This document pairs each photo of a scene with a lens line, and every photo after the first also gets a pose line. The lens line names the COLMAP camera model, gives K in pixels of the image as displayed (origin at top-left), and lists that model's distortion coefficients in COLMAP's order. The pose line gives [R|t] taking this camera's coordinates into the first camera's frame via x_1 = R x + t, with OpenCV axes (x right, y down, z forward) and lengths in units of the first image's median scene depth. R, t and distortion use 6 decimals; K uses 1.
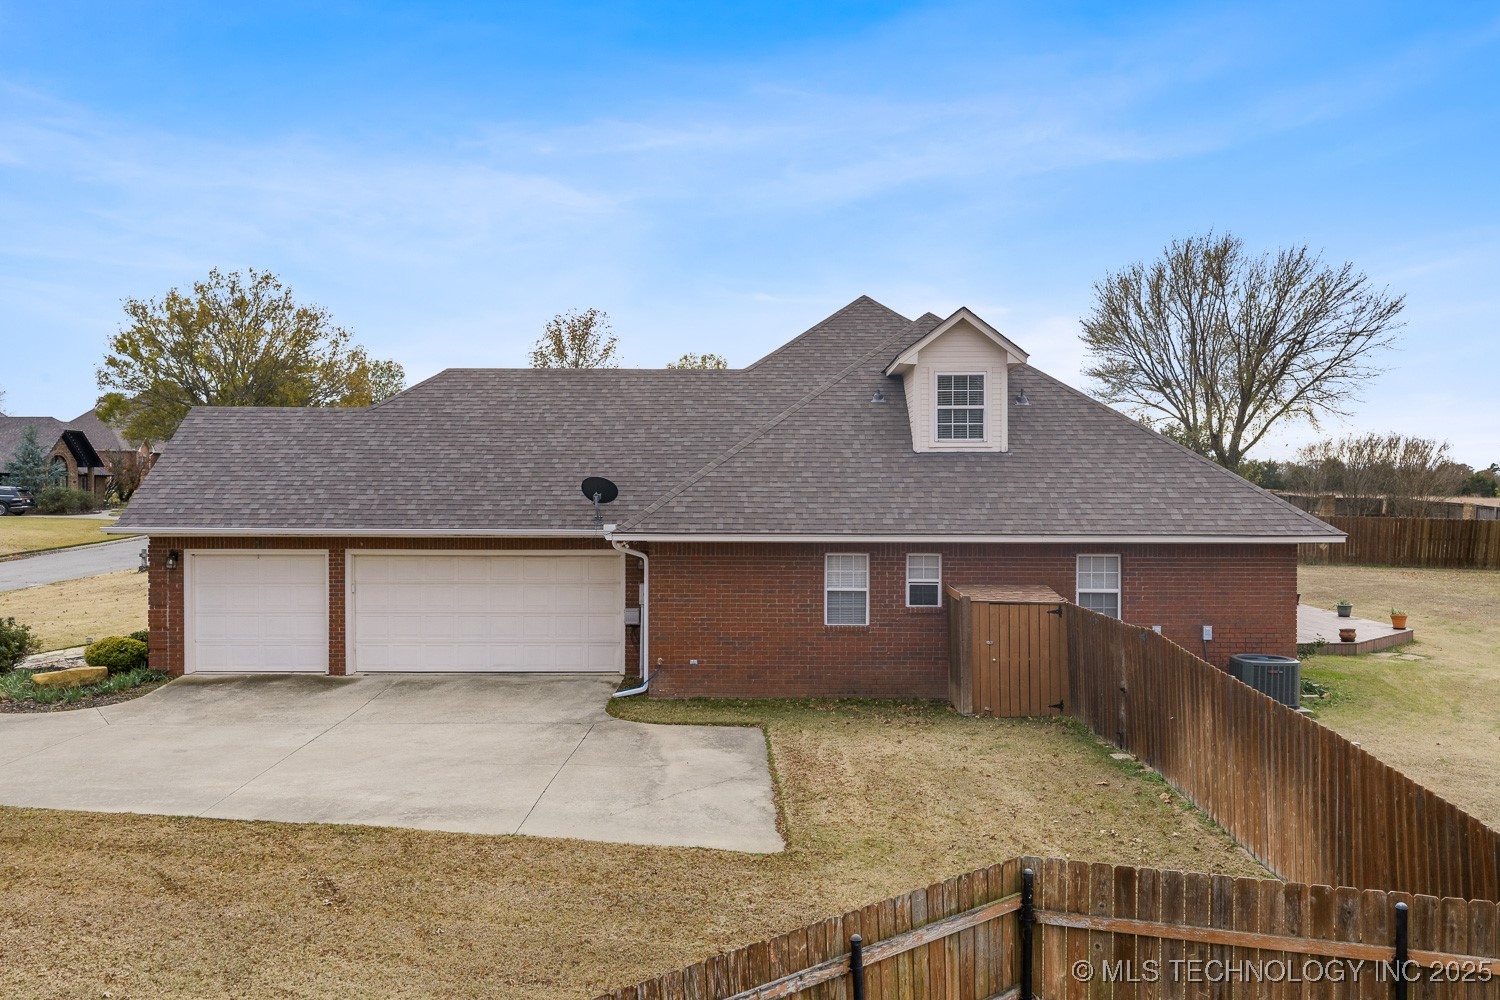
lens RADIAL K [[1207.0, 0, 750.0], [0, 1207.0, 500.0], [0, 0, 1]] dist [-0.006575, -0.012890]
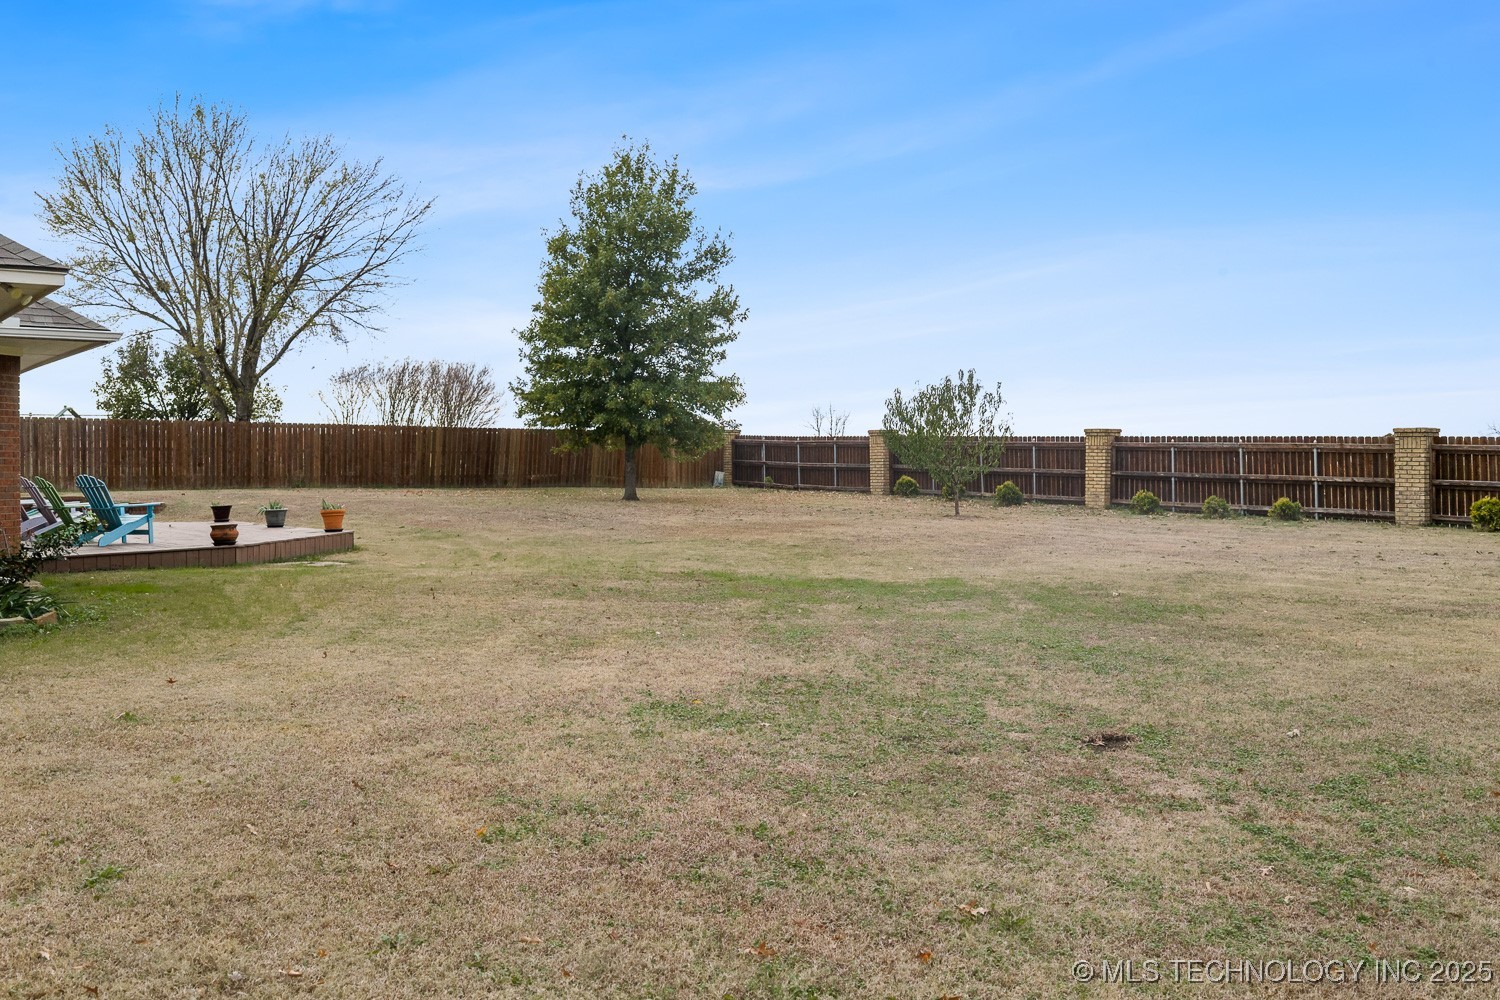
lens RADIAL K [[1207.0, 0, 750.0], [0, 1207.0, 500.0], [0, 0, 1]] dist [-0.006575, -0.012890]
pose [[0.771308, -0.025308, 0.635959, 0.150524], [0.025765, 0.999632, 0.008533, 0.045970], [-0.635940, 0.009804, 0.771676, 0.175669]]
